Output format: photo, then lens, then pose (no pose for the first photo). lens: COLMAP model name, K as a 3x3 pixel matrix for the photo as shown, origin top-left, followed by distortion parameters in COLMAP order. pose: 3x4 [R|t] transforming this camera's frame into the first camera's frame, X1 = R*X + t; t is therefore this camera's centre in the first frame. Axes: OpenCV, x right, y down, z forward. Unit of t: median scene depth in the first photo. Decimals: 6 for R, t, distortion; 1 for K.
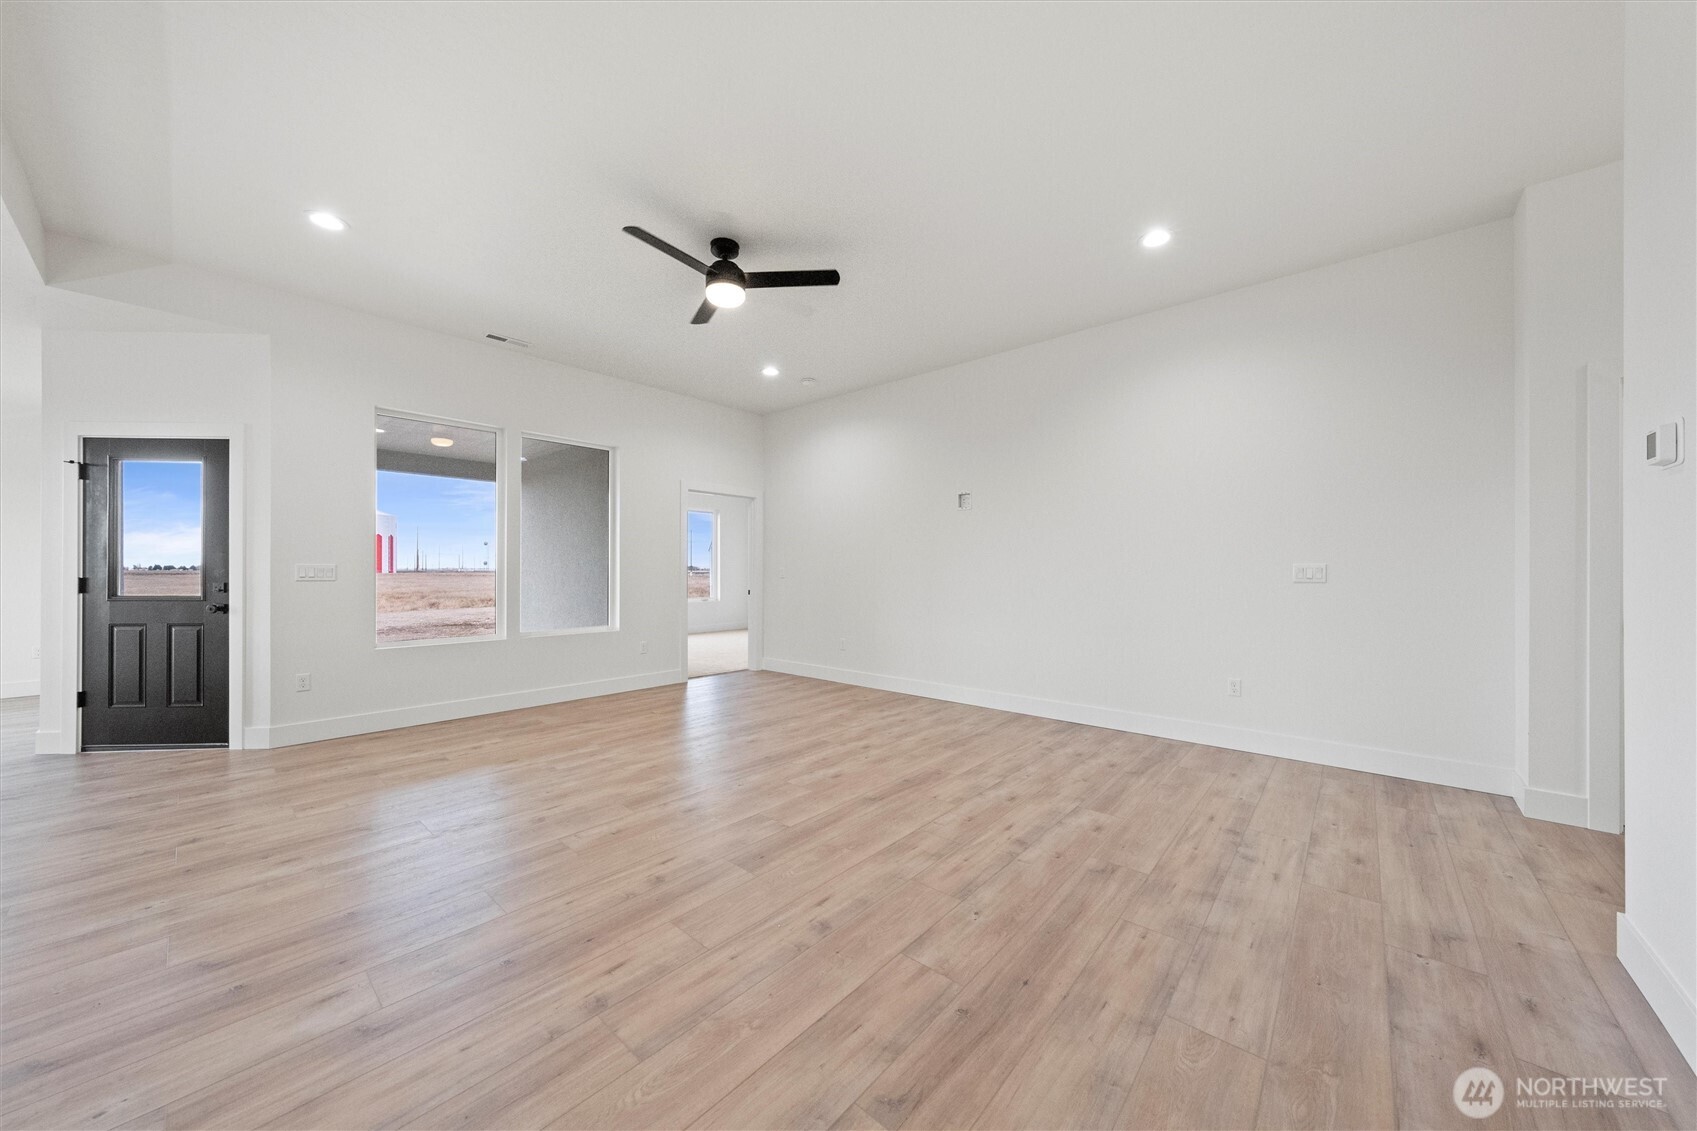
lens RADIAL K [[581.5, 0, 852.1], [0, 581.5, 568.7], [0, 0, 1]] dist [-0.001346, -0.000138]
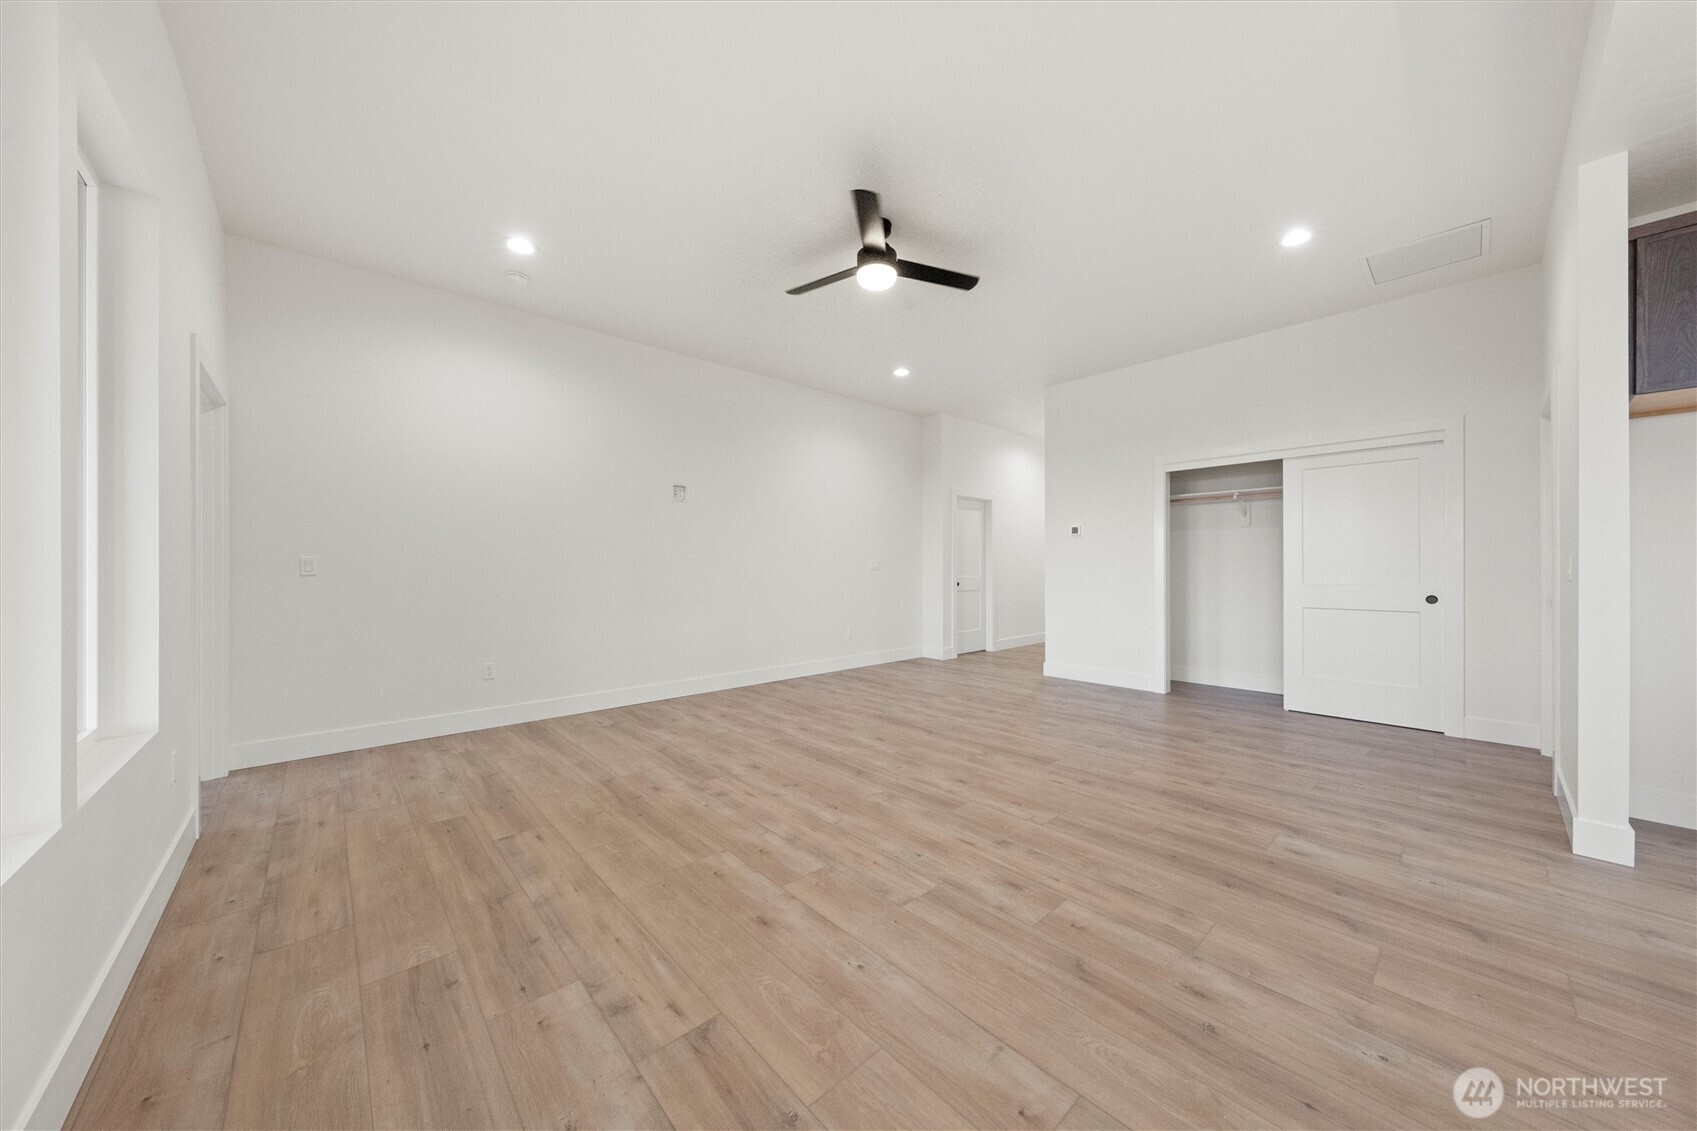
lens RADIAL K [[581.5, 0, 852.1], [0, 581.5, 568.7], [0, 0, 1]] dist [-0.001346, -0.000138]
pose [[0.109026, -0.003602, 0.994032, -1.031408], [0.002456, 0.999991, 0.003355, 0.011751], [-0.994036, 0.002076, 0.109034, 0.814689]]
